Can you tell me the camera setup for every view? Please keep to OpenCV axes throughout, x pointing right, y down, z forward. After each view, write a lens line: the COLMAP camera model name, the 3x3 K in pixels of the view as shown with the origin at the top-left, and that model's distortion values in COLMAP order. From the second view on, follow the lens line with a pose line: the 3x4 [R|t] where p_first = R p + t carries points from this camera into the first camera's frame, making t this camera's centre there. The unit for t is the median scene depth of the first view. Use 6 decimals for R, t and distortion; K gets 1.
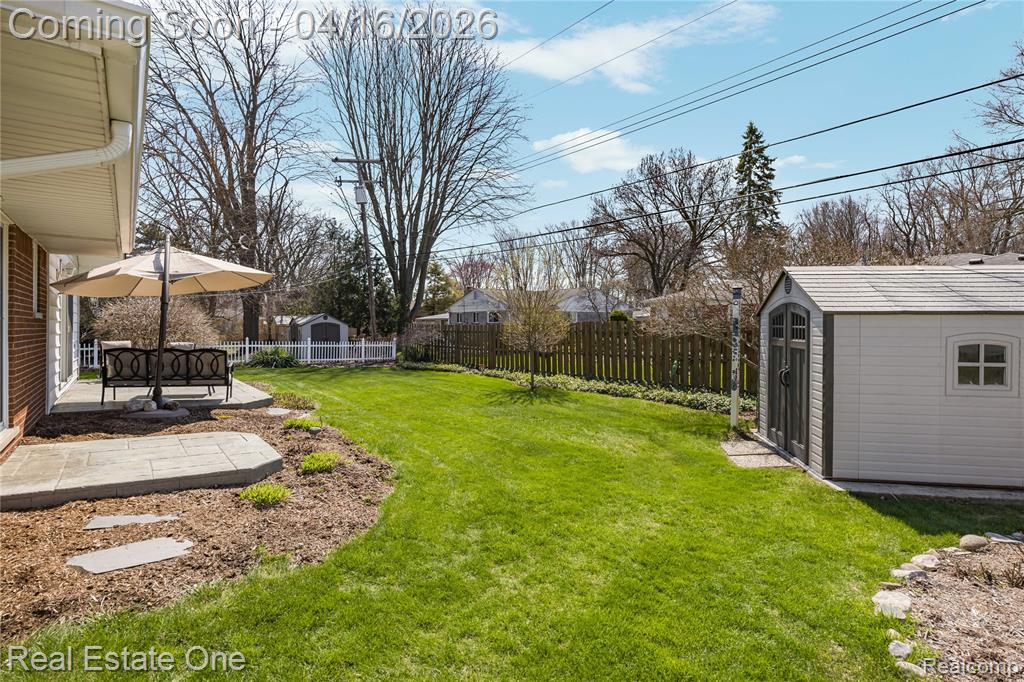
lens RADIAL K [[502.0, 0, 512.0], [0, 502.0, 341.0], [0, 0, 1]] dist [-0.000779, -0.000014]
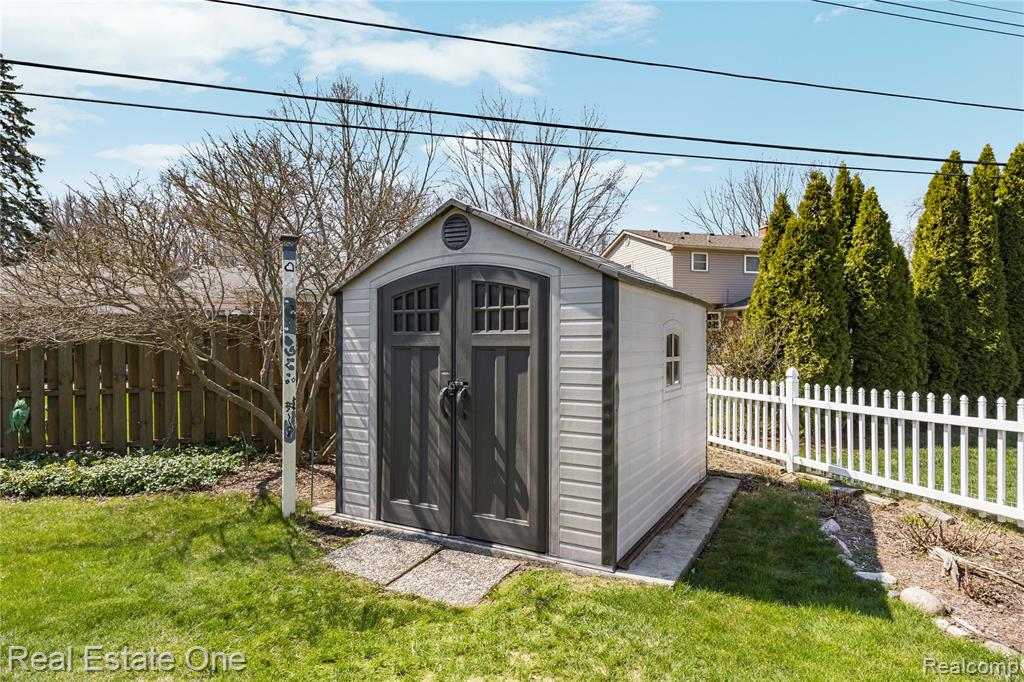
lens RADIAL K [[563.4, 0, 512.0], [0, 563.4, 341.0], [0, 0, 1]] dist [0.001780, 0.000849]
pose [[0.342099, -0.000711, 0.939664, -0.006832], [0.035539, 0.999294, -0.012182, 0.010134], [-0.938992, 0.037562, 0.341883, 0.467839]]
